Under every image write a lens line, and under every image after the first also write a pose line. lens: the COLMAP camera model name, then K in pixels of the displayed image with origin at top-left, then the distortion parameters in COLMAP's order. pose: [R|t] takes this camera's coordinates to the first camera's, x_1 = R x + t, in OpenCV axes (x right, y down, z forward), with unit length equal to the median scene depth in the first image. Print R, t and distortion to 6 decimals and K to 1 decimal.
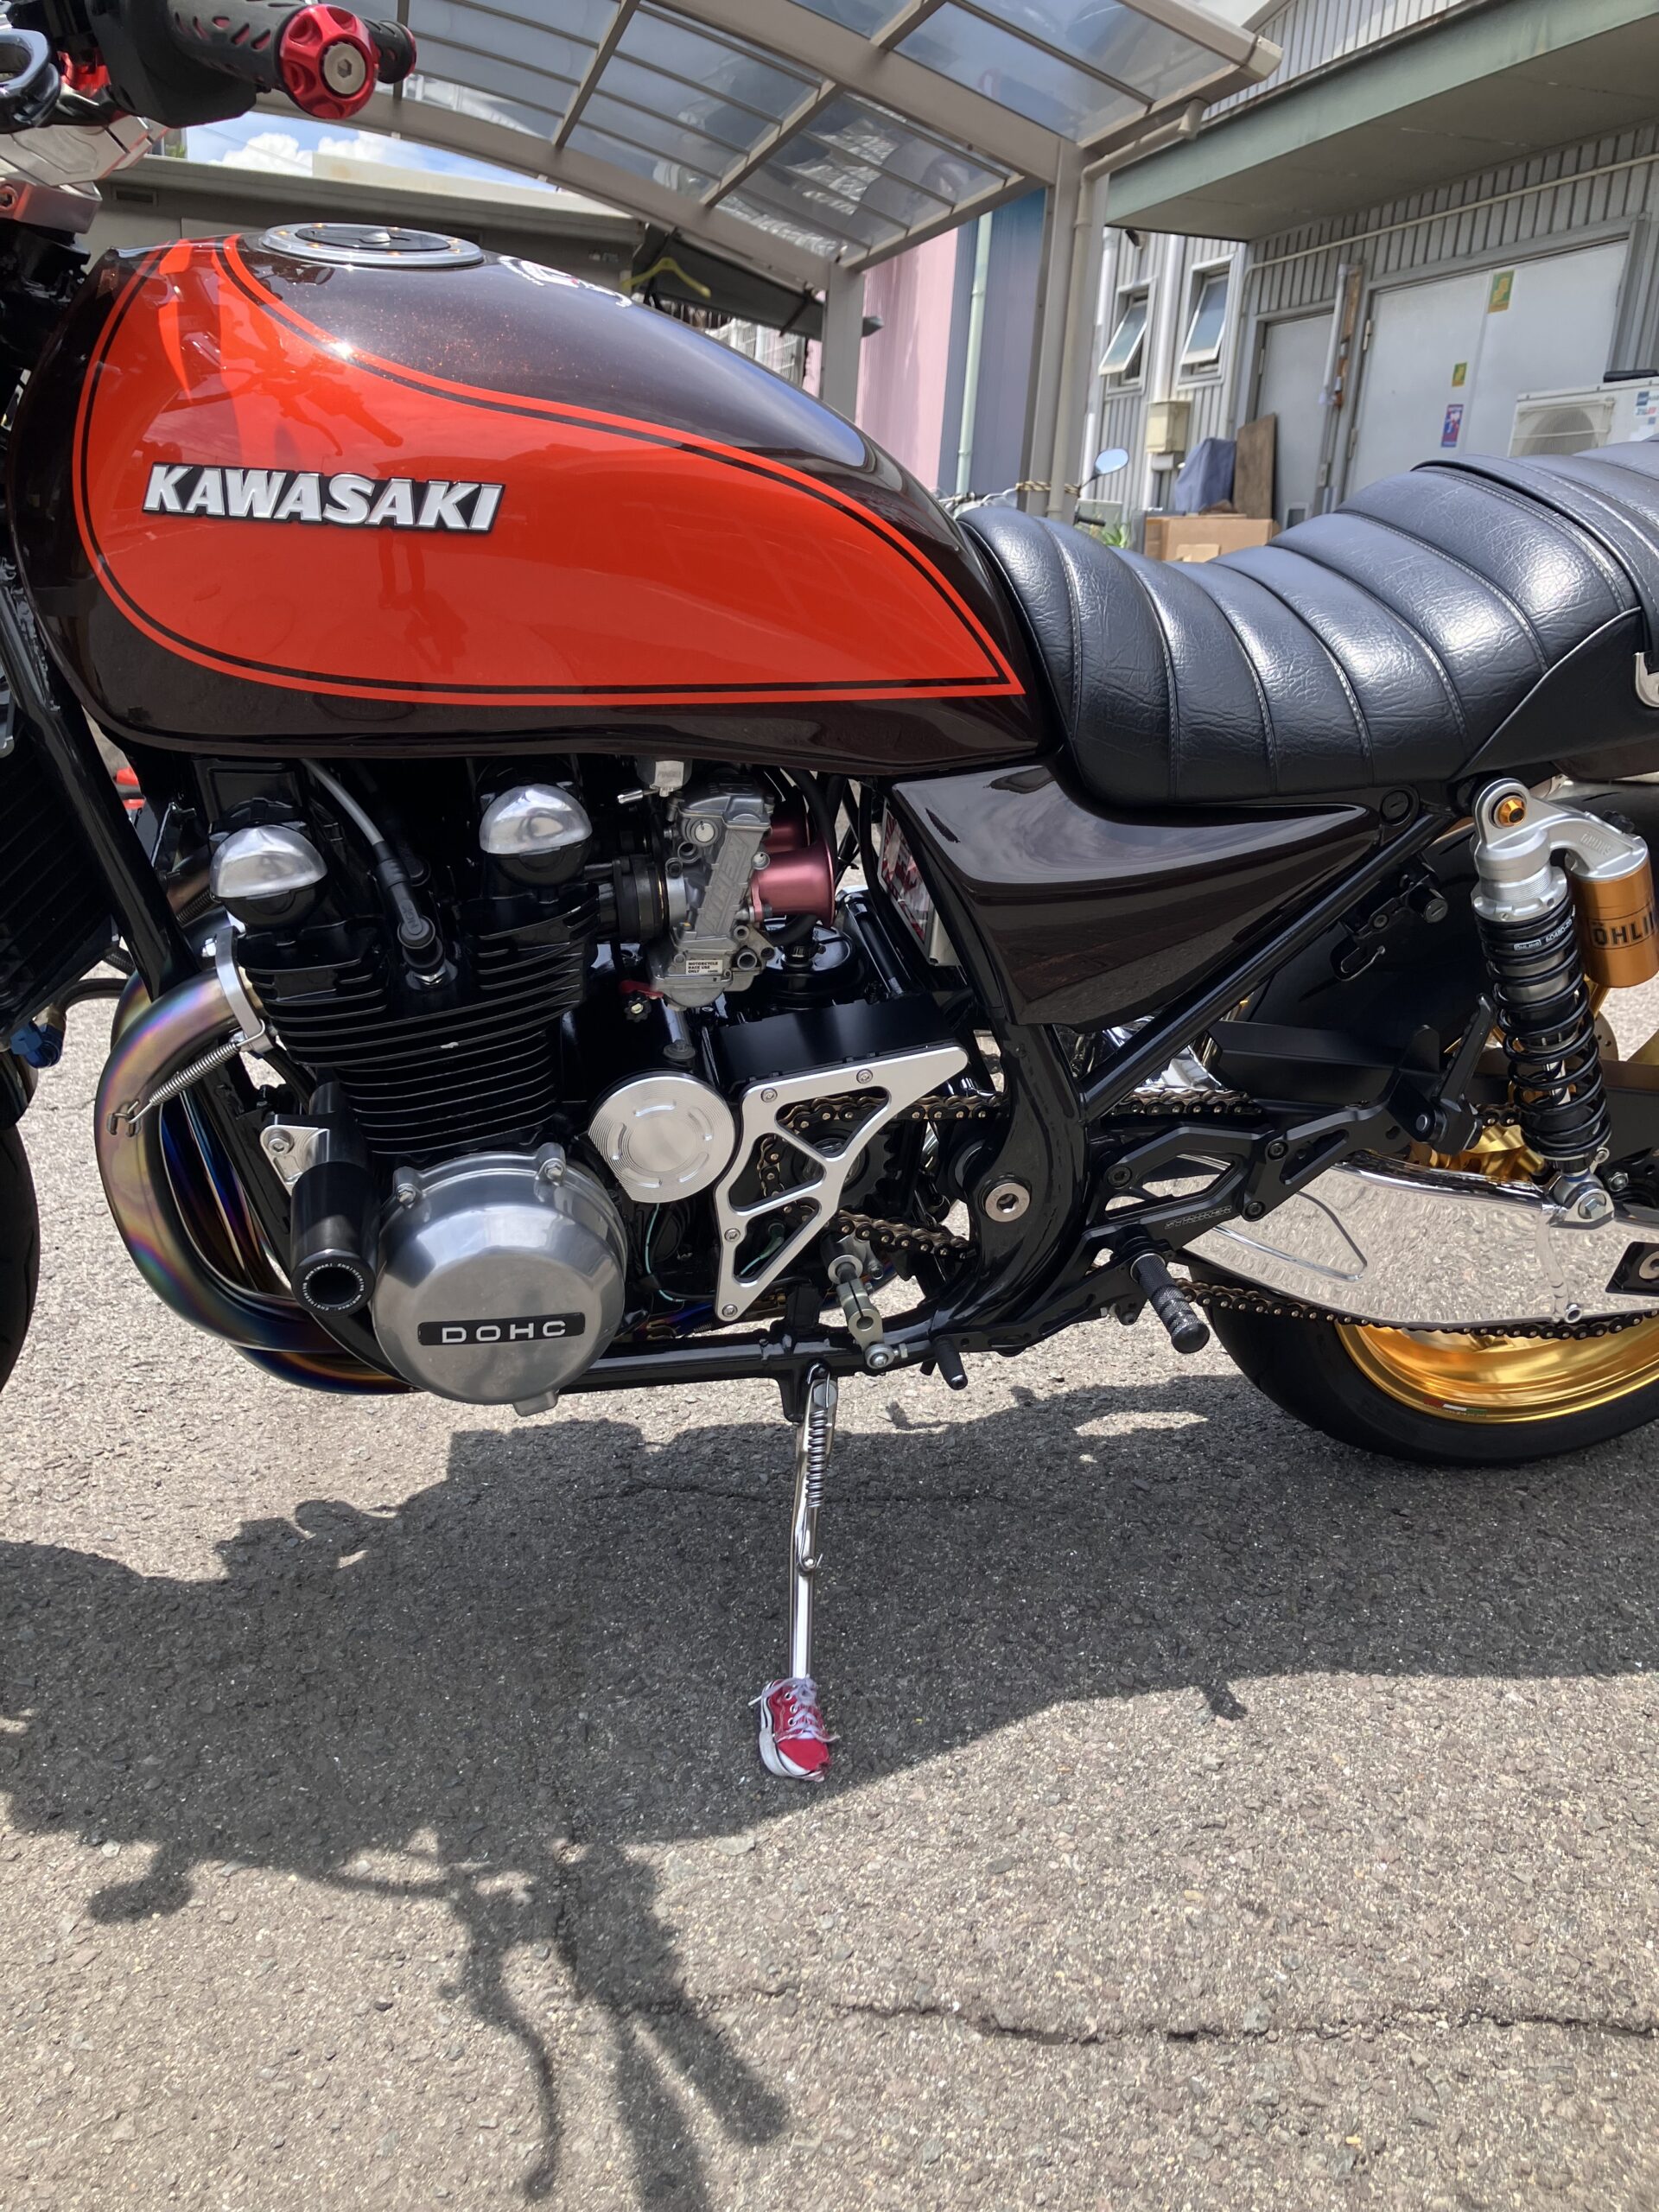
lens RADIAL K [[1816.2, 0, 826.8], [0, 1816.2, 1088.6], [0, 0, 1]] dist [0.029417, -0.037427]
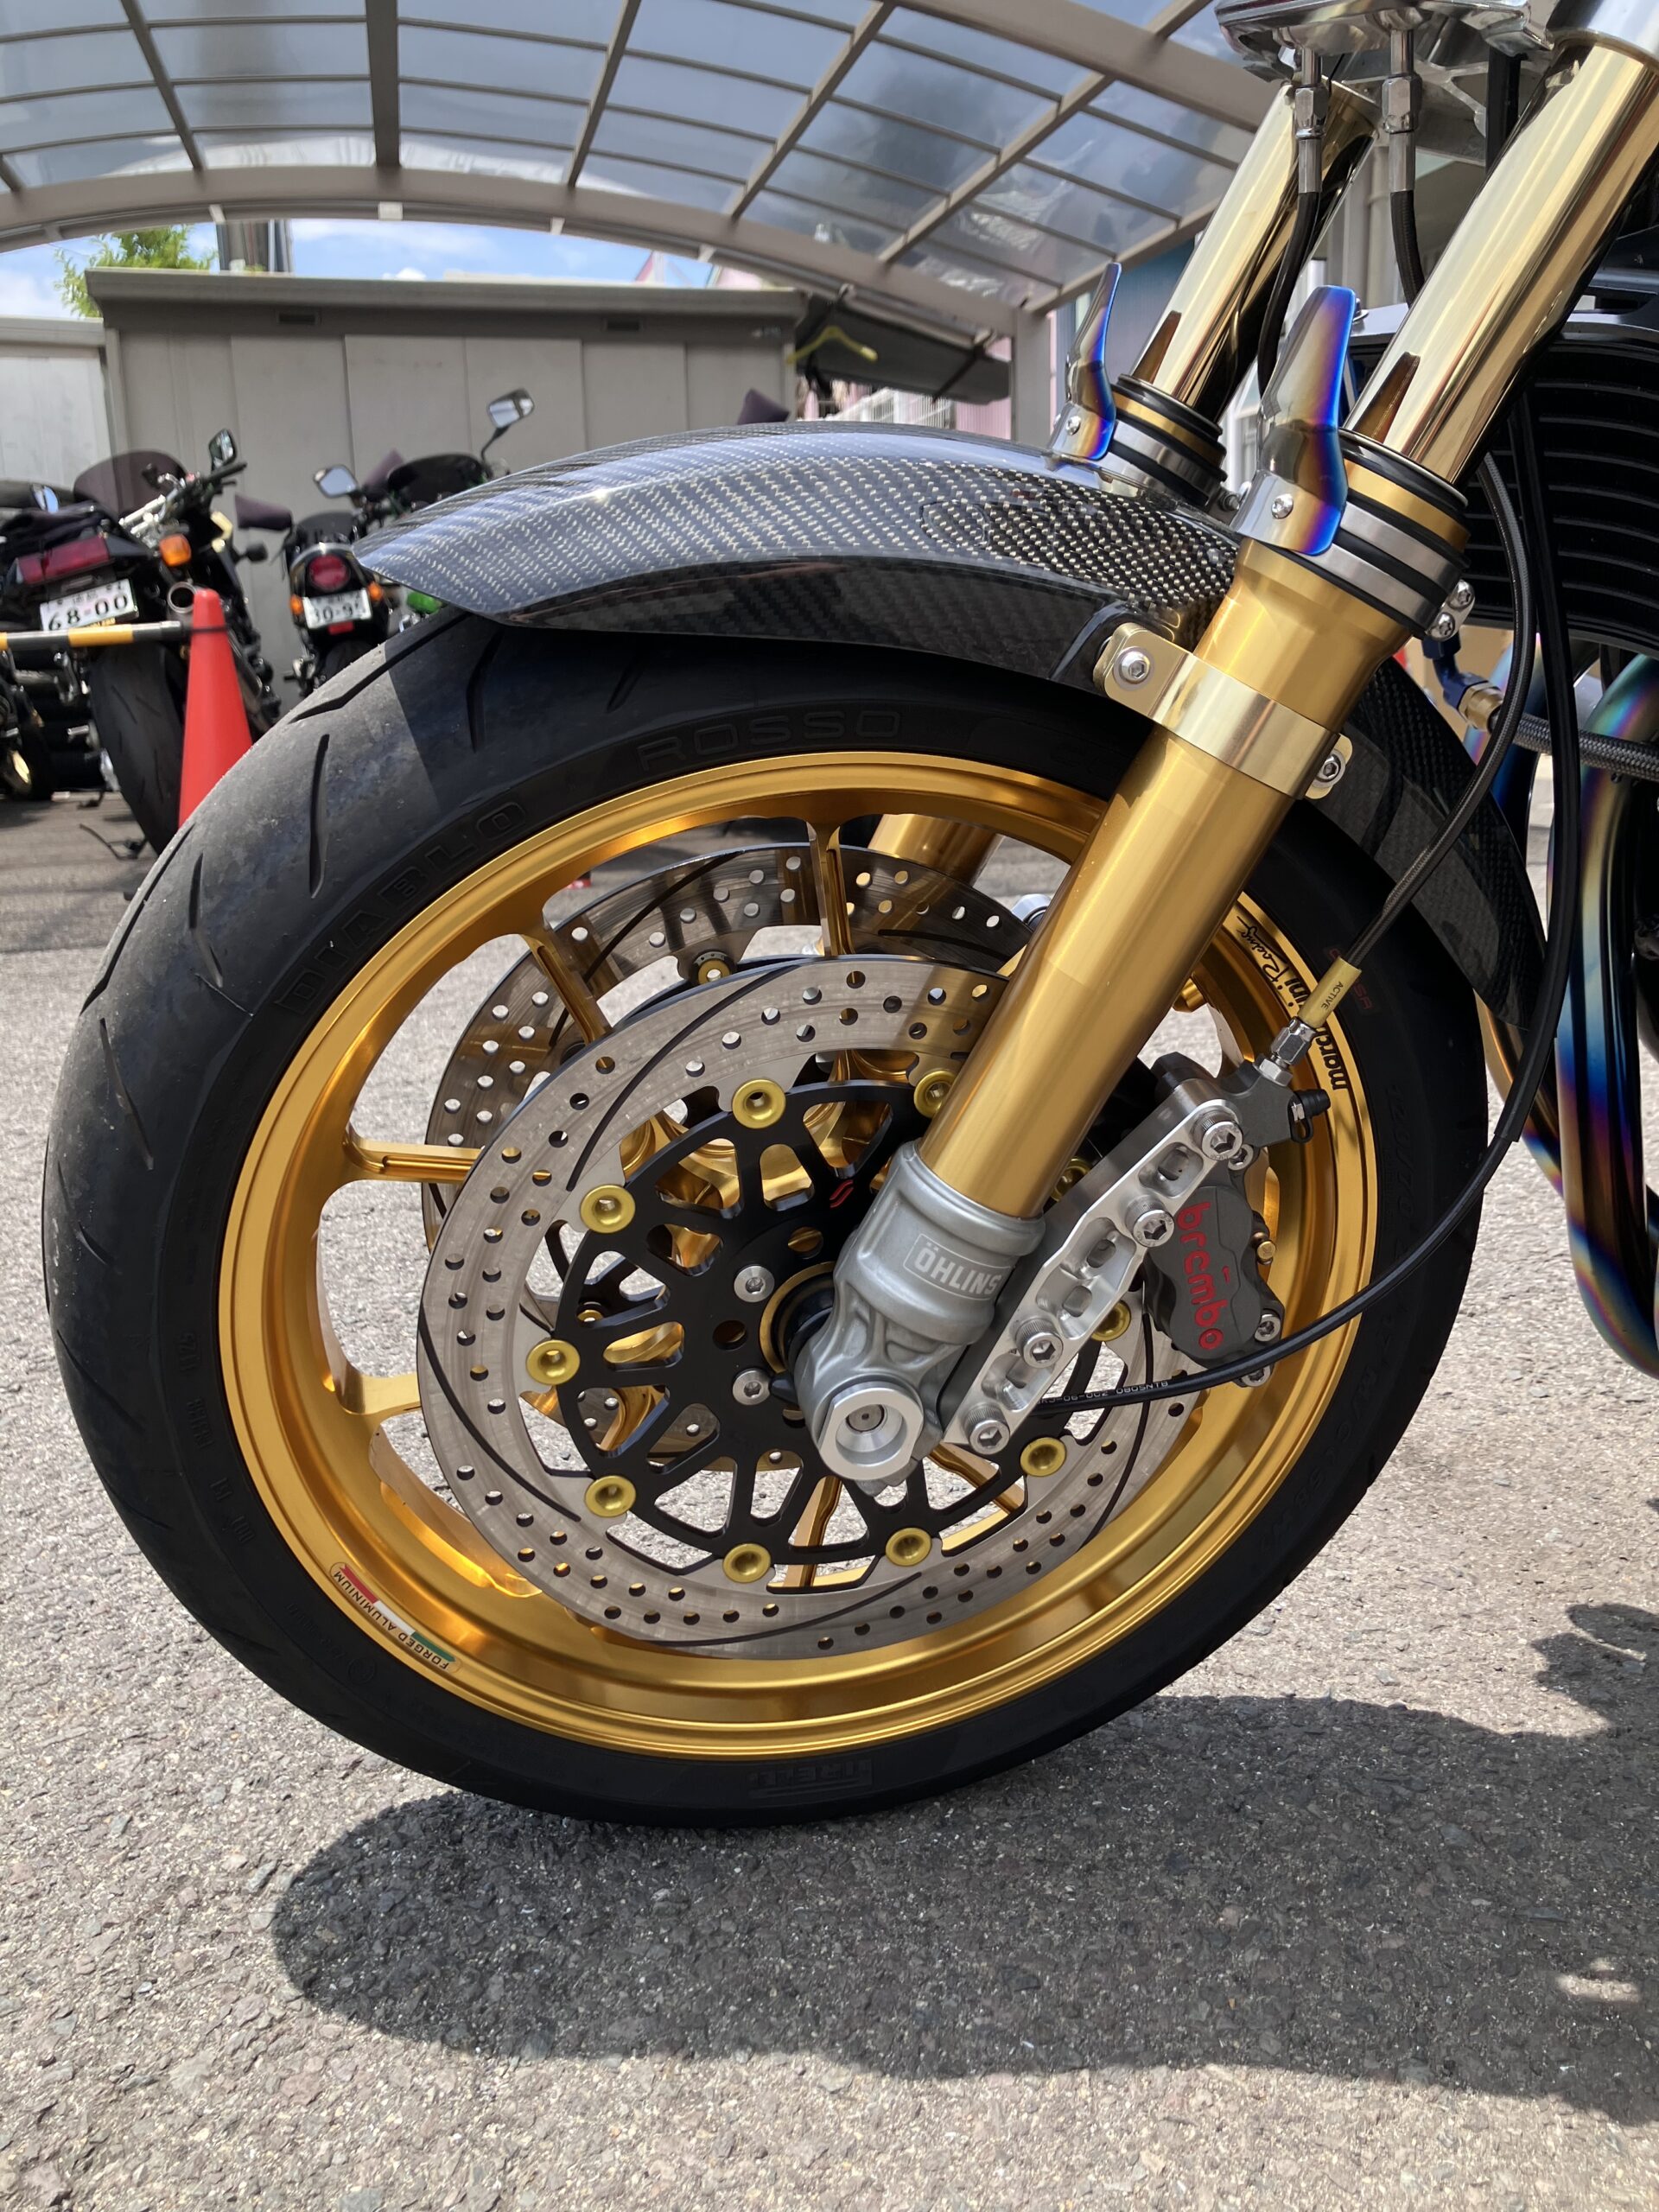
lens RADIAL K [[1816.2, 0, 840.3], [0, 1816.2, 1085.5], [0, 0, 1]] dist [0.029417, -0.037427]
pose [[0.995811, -0.088317, -0.023668, -0.659972], [0.086758, 0.994400, -0.060351, 0.054791], [0.028865, 0.058045, 0.997897, 0.345202]]
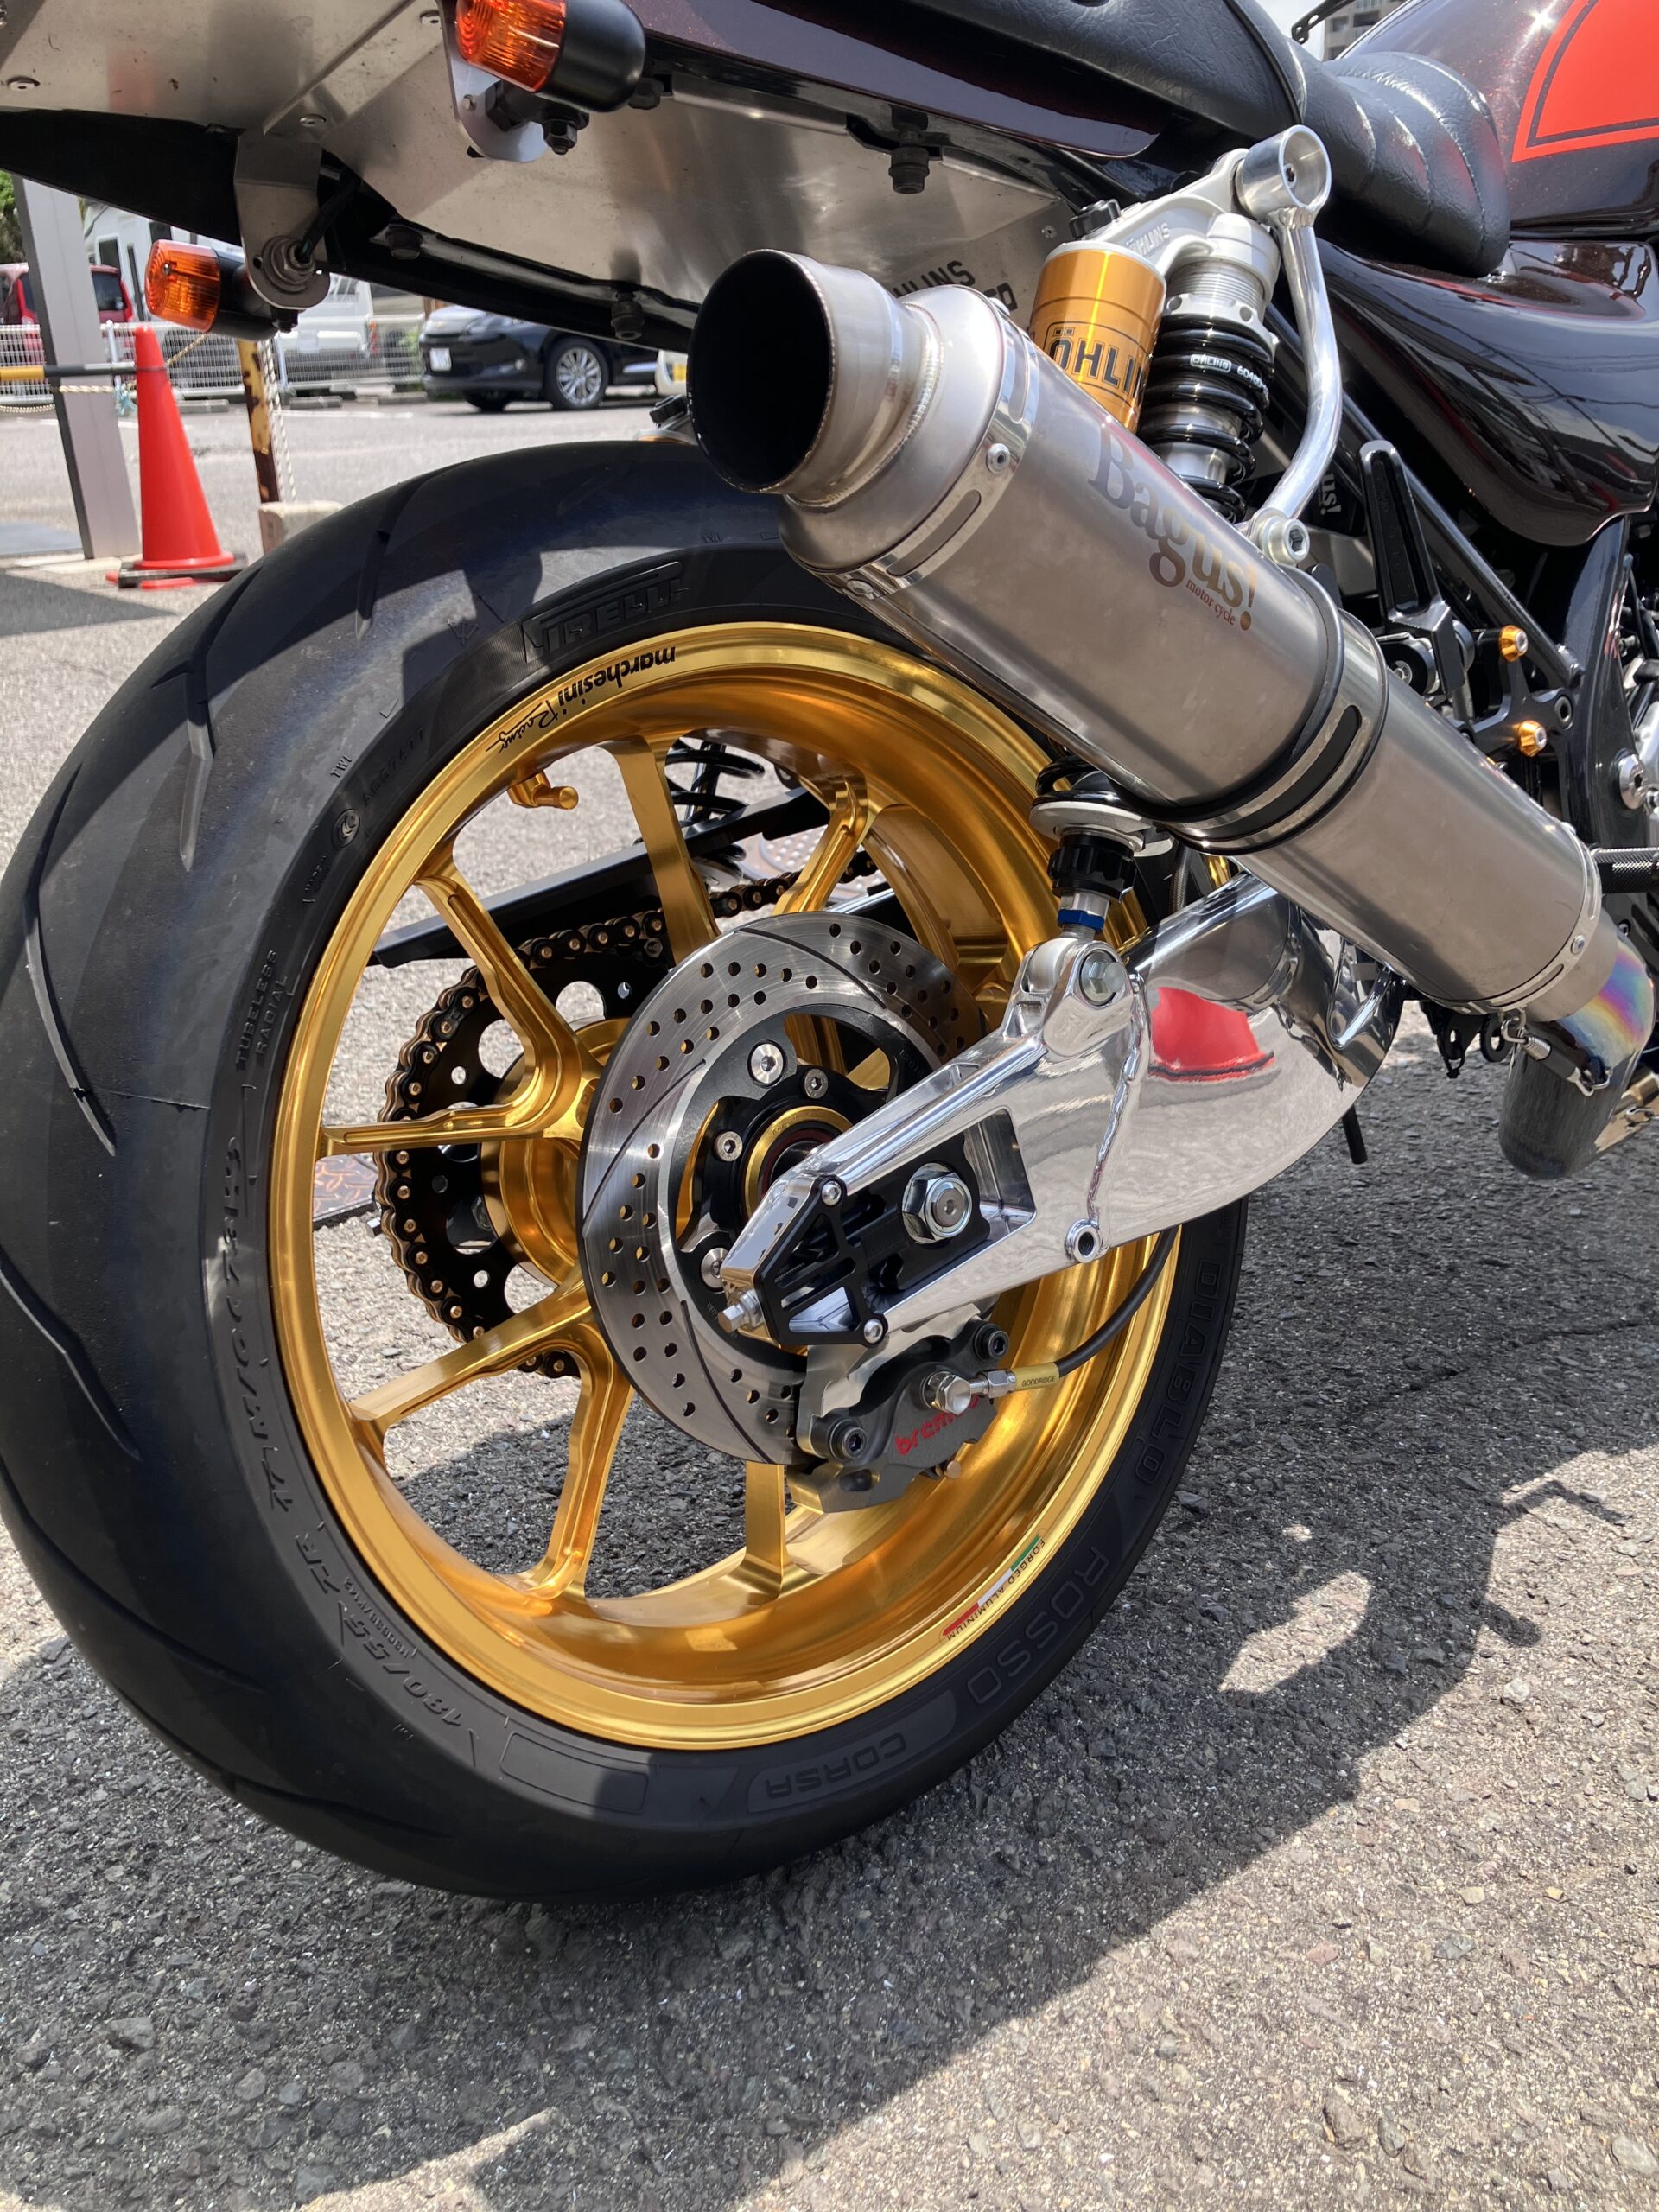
lens RADIAL K [[1816.2, 0, 908.8], [0, 1816.2, 1089.5], [0, 0, 1]] dist [0.029417, -0.037427]
pose [[-0.892286, 0.141914, -0.428587, 0.720662], [-0.154804, 0.795589, 0.585725, -0.395787], [0.424102, 0.588981, -0.687924, 1.752261]]
